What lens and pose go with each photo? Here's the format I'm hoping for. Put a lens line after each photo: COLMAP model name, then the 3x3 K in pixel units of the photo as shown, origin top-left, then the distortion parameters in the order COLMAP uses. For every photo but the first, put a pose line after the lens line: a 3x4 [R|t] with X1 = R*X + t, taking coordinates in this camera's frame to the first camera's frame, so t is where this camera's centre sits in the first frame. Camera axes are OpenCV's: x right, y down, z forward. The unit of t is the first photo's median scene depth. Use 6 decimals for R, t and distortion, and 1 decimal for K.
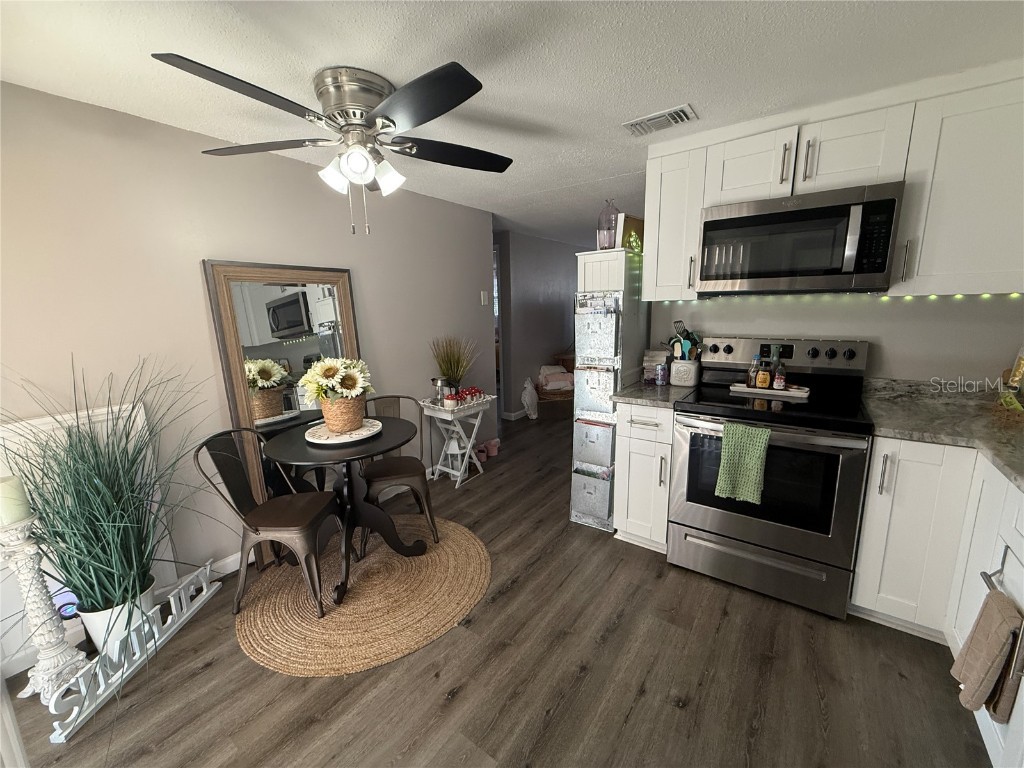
lens RADIAL K [[407.3, 0, 508.8], [0, 407.3, 381.1], [0, 0, 1]] dist [0.008017, -0.000142]
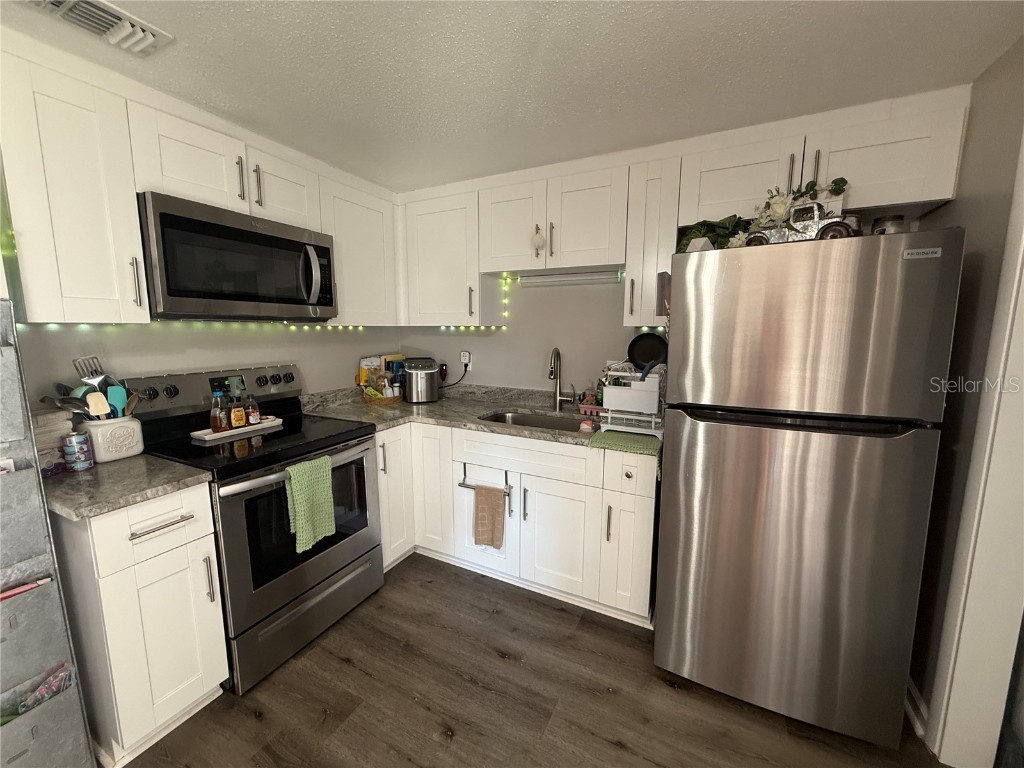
lens RADIAL K [[407.3, 0, 508.8], [0, 407.3, 381.1], [0, 0, 1]] dist [0.008017, -0.000142]
pose [[-0.145599, -0.112904, 0.982880, -0.339052], [0.181477, 0.973562, 0.138717, -0.104279], [-0.972557, 0.198567, -0.121260, 0.583483]]
